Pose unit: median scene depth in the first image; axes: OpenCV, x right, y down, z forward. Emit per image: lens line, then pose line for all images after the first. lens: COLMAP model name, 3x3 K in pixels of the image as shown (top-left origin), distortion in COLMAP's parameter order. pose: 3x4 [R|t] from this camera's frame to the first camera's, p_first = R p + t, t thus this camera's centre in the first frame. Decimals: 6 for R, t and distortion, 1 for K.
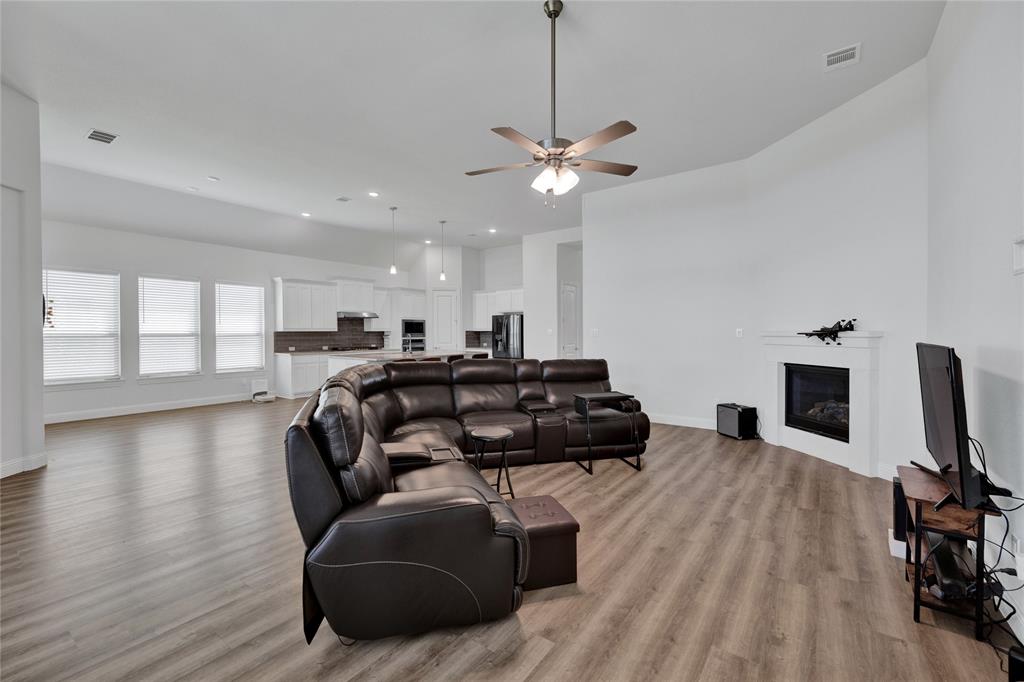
lens RADIAL K [[431.5, 0, 511.4], [0, 431.5, 339.1], [0, 0, 1]] dist [-0.001485, -0.001119]
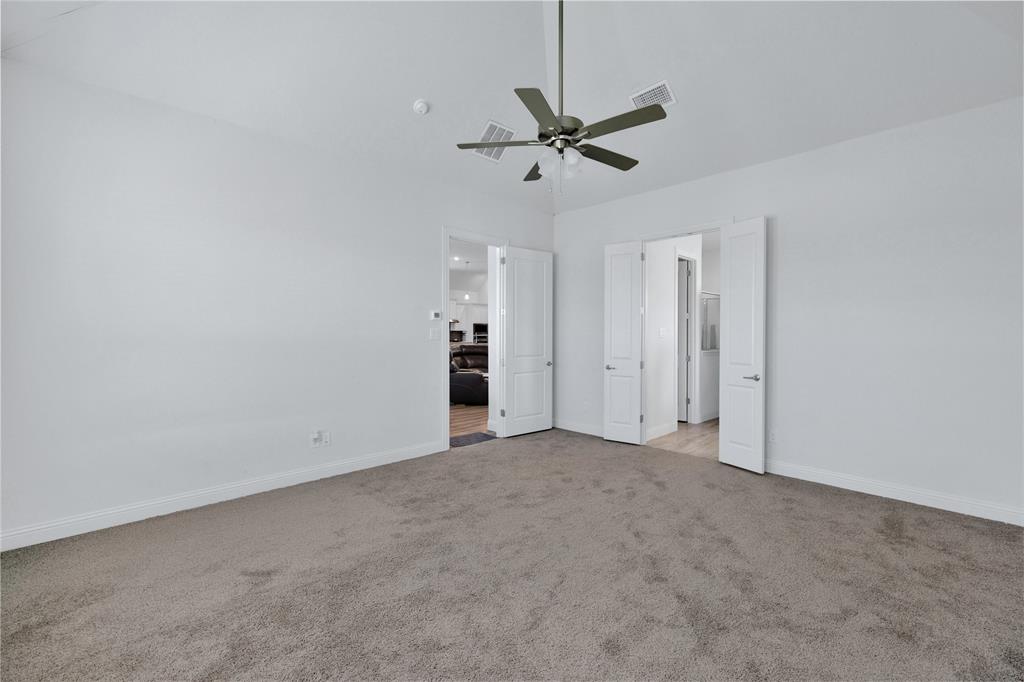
lens RADIAL K [[431.5, 0, 511.9], [0, 431.5, 336.6], [0, 0, 1]] dist [-0.001485, -0.001119]
pose [[0.983954, 0.008411, -0.178225, 0.188180], [-0.008463, 0.999964, 0.000467, 0.001258], [0.178223, 0.001049, 0.983990, -0.593546]]
